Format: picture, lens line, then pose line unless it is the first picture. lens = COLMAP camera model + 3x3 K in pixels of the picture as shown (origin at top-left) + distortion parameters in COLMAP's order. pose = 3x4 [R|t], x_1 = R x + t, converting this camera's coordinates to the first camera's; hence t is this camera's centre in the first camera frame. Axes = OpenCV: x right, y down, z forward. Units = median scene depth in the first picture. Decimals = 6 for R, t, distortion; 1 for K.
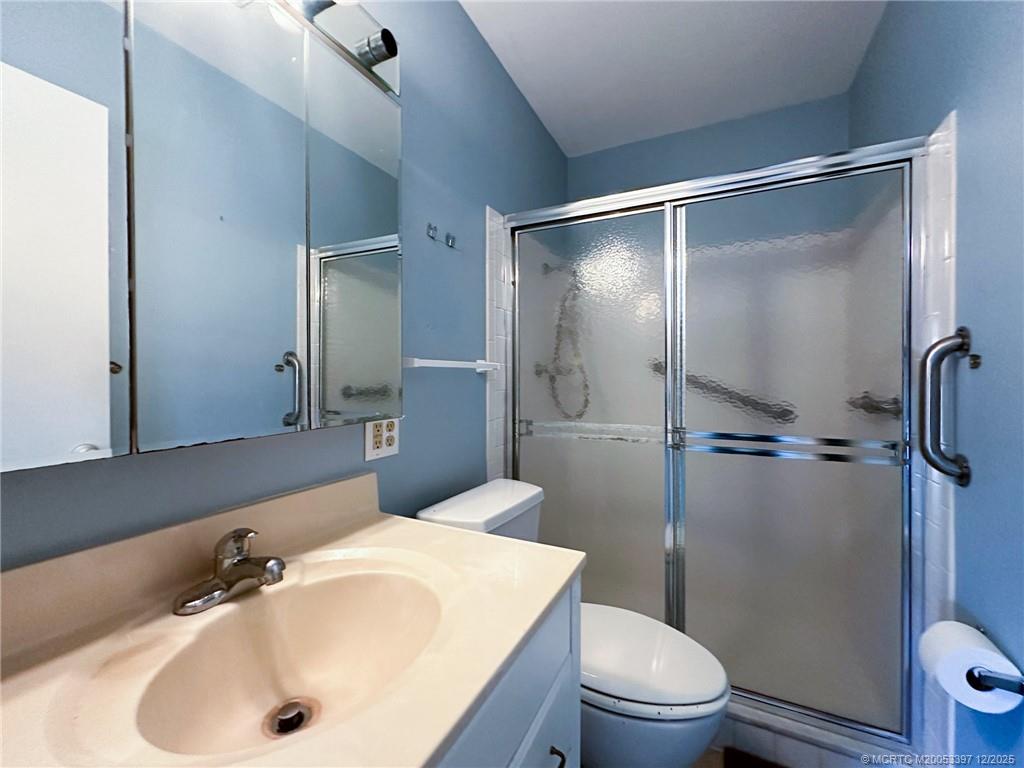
lens RADIAL K [[414.8, 0, 512.8], [0, 414.8, 377.1], [0, 0, 1]] dist [-0.000902, -0.000221]
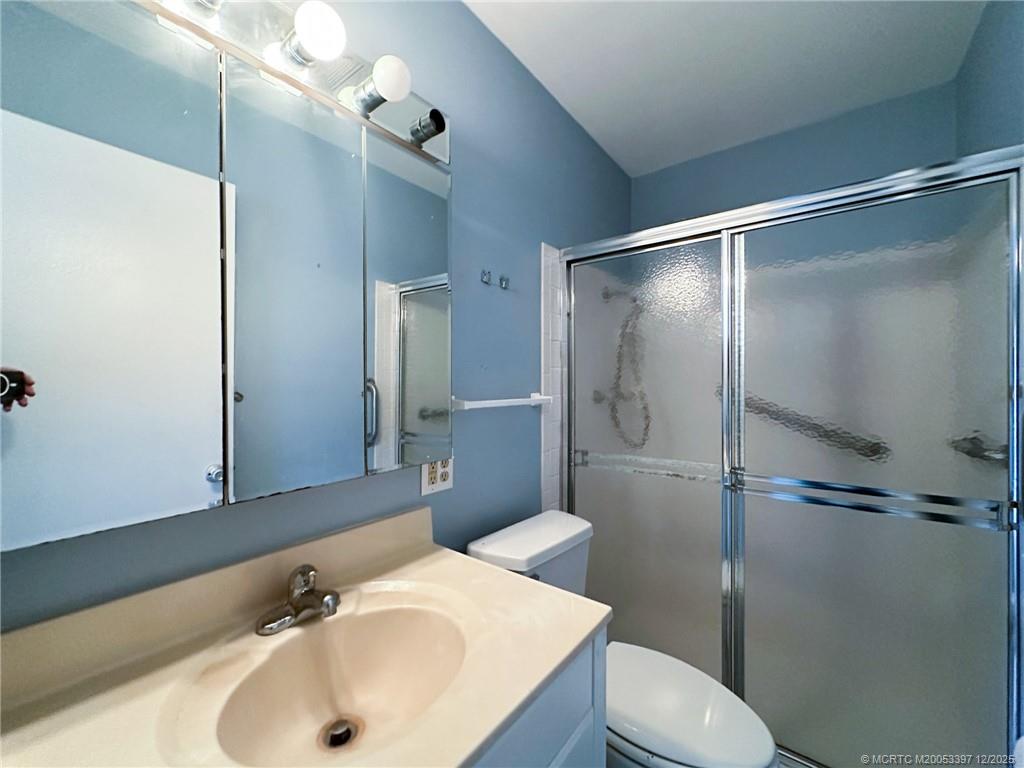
lens RADIAL K [[408.8, 0, 512.0], [0, 408.8, 384.0], [0, 0, 1]] dist [0.001264, 0.000442]
pose [[0.981135, -0.009662, -0.193083, 0.090555], [0.008369, 0.999937, -0.007512, -0.081148], [0.193143, 0.005754, 0.981154, -0.027095]]
